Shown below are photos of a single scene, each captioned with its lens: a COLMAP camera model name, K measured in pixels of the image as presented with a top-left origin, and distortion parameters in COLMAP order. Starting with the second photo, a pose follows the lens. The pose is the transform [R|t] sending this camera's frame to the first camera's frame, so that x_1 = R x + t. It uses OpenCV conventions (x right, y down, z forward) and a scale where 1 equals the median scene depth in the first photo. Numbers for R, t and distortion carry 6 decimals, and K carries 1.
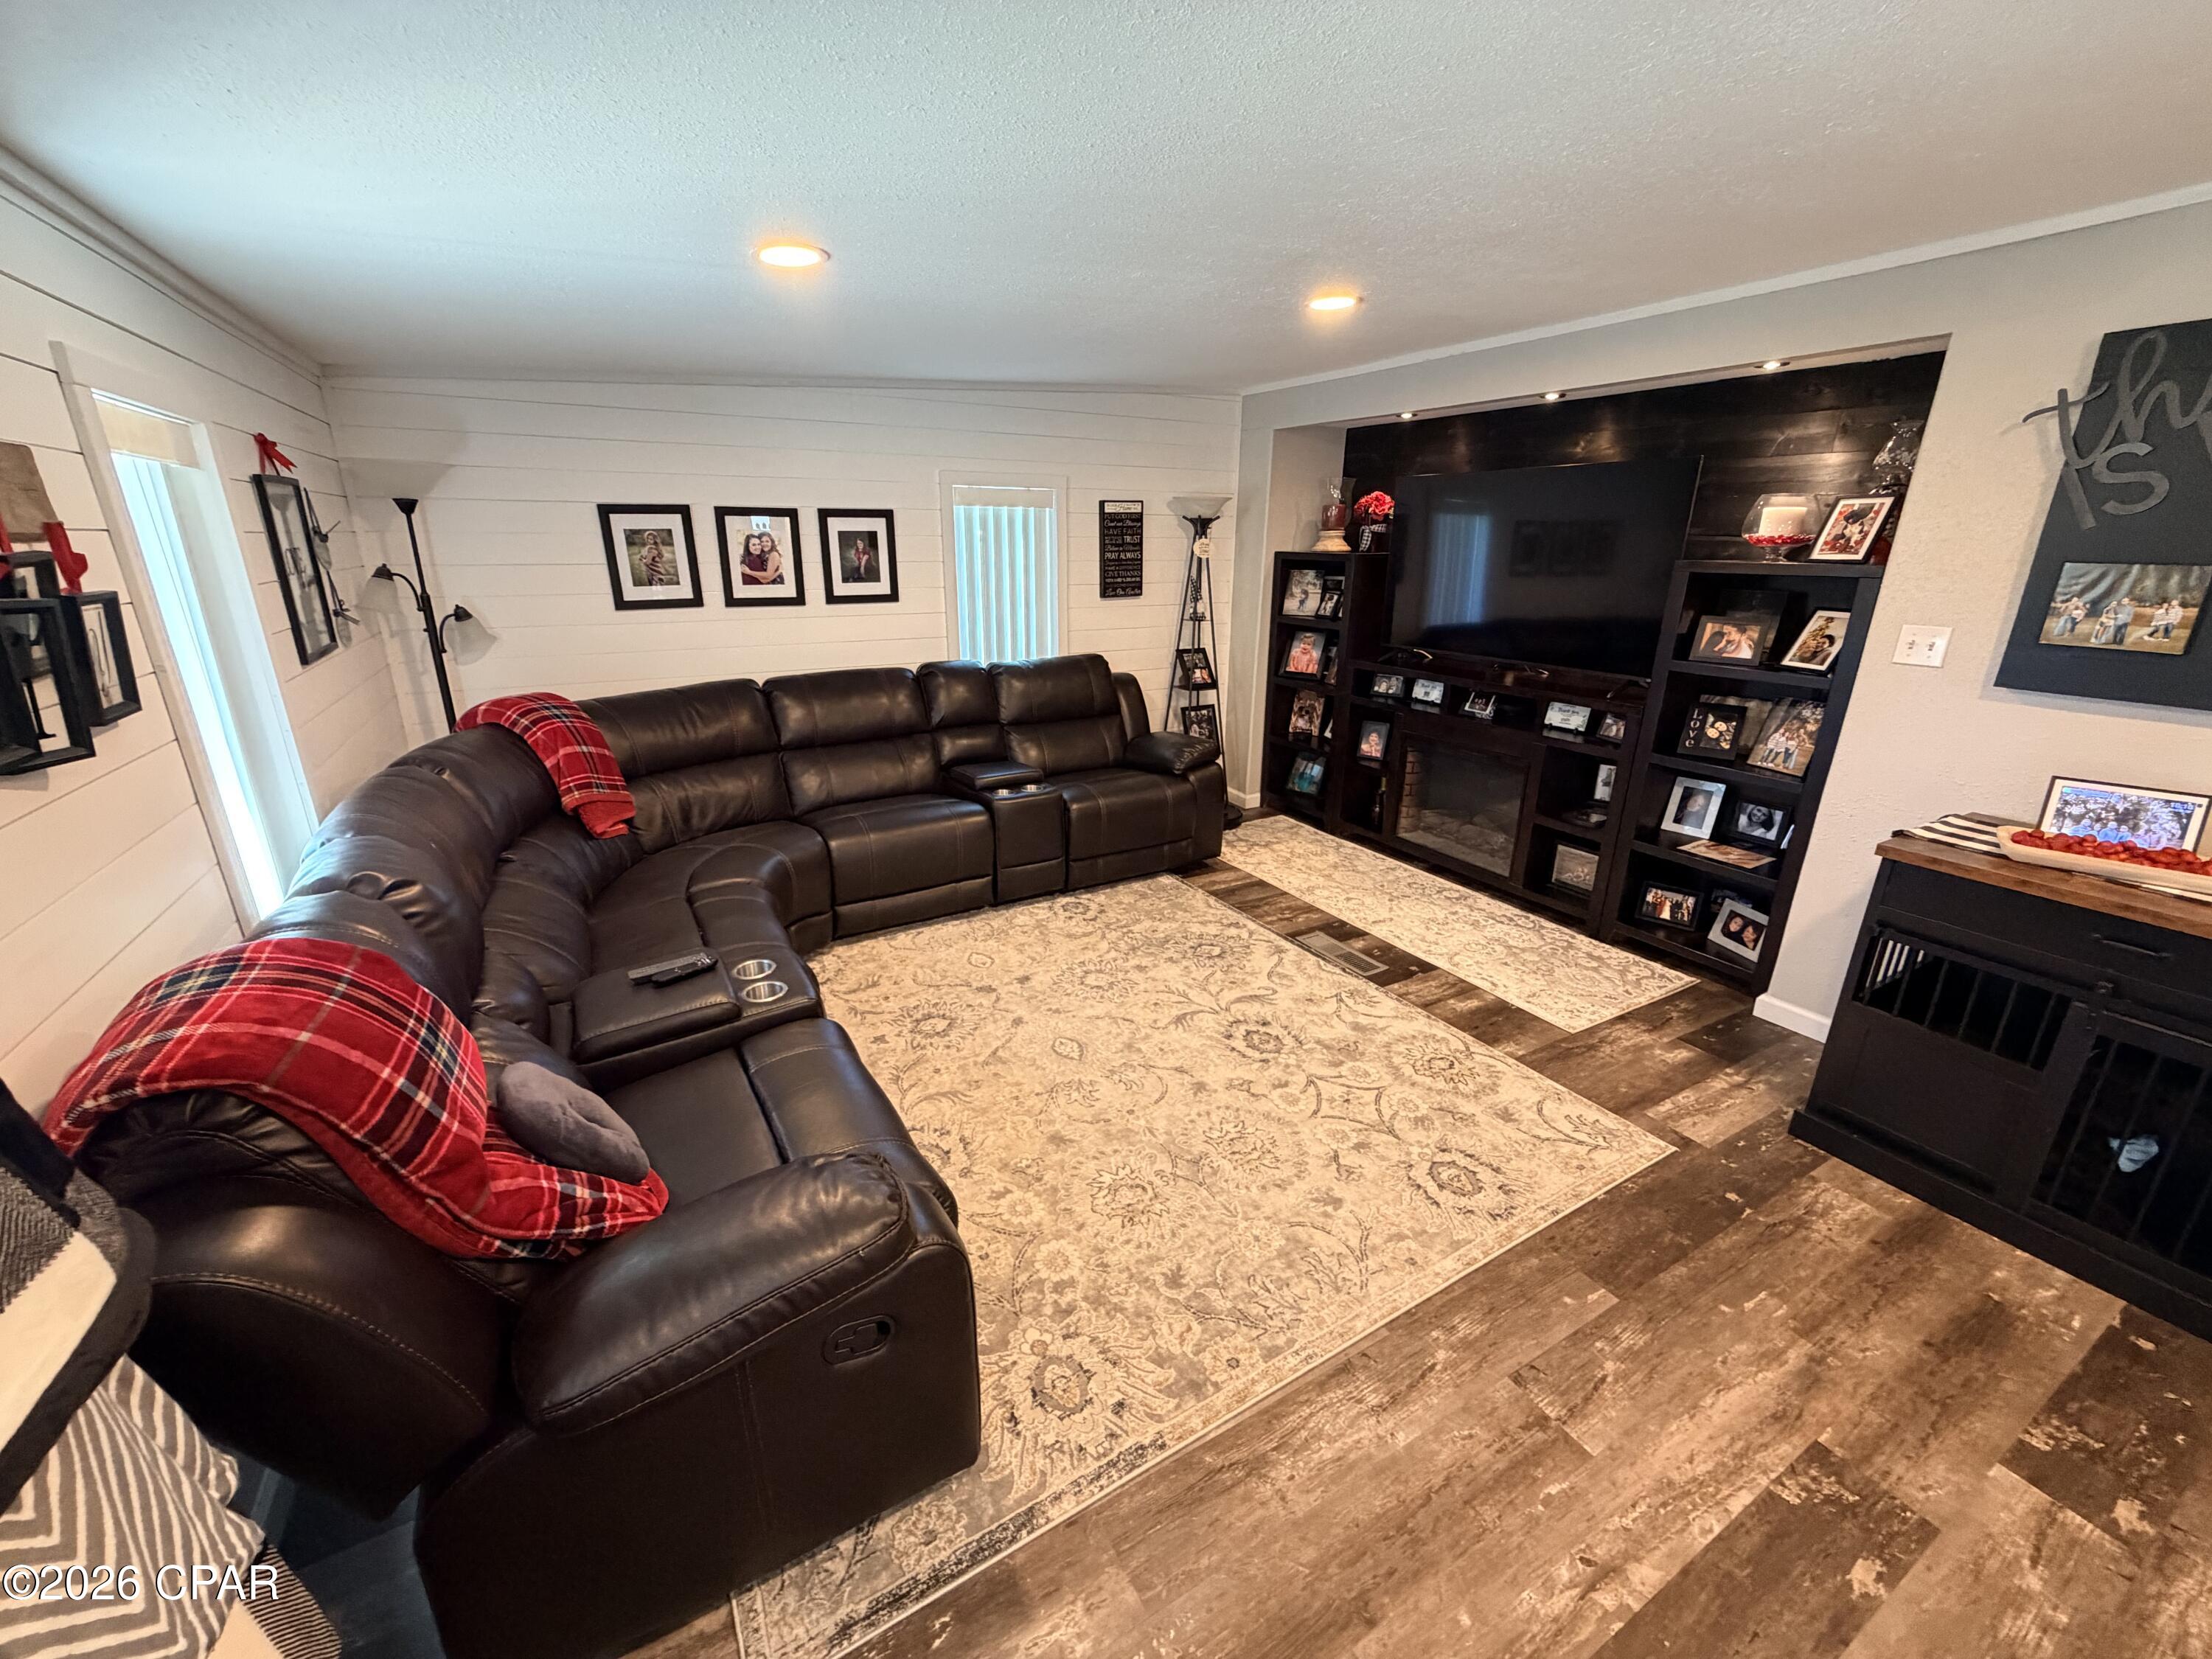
lens RADIAL K [[881.7, 0, 1098.8], [0, 881.7, 827.2], [0, 0, 1]] dist [0.000475, -0.000274]
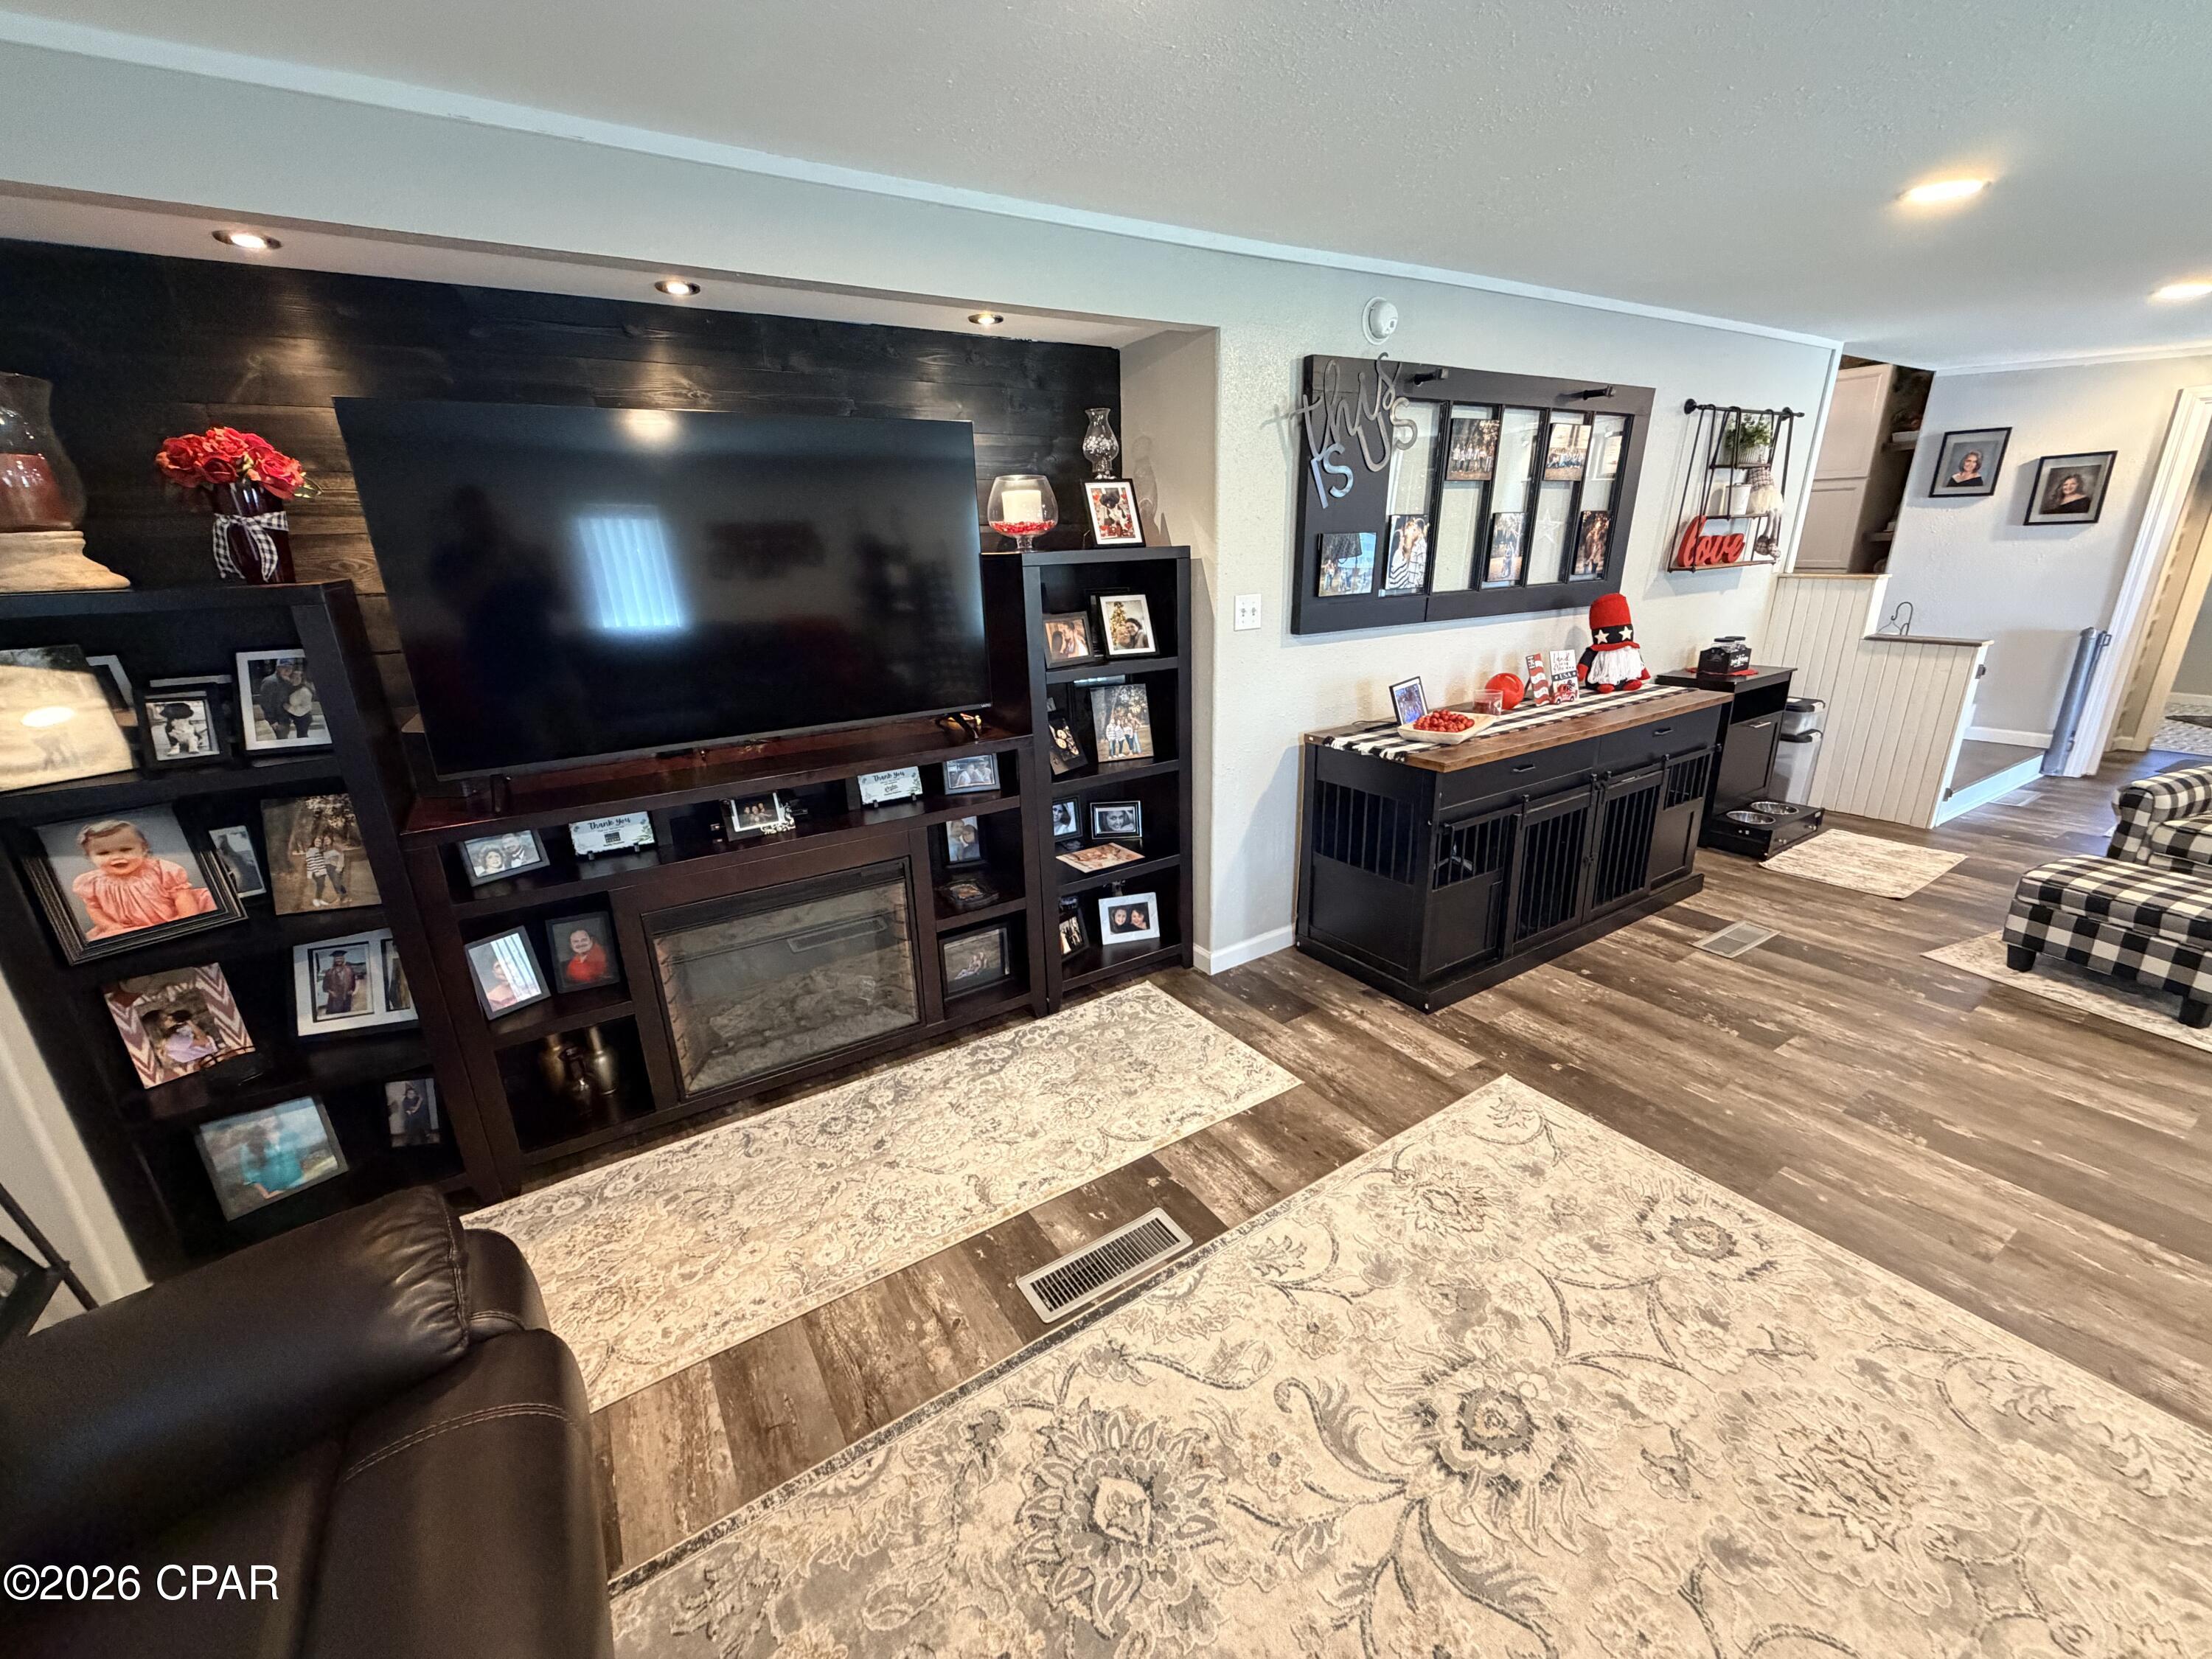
lens RADIAL K [[881.7, 0, 1098.6], [0, 881.7, 829.2], [0, 0, 1]] dist [0.000475, -0.000274]
pose [[-0.046871, -0.316939, 0.947287, -0.173138], [0.343343, 0.885438, 0.313234, -0.286591], [-0.938040, 0.339926, 0.067318, 0.902675]]
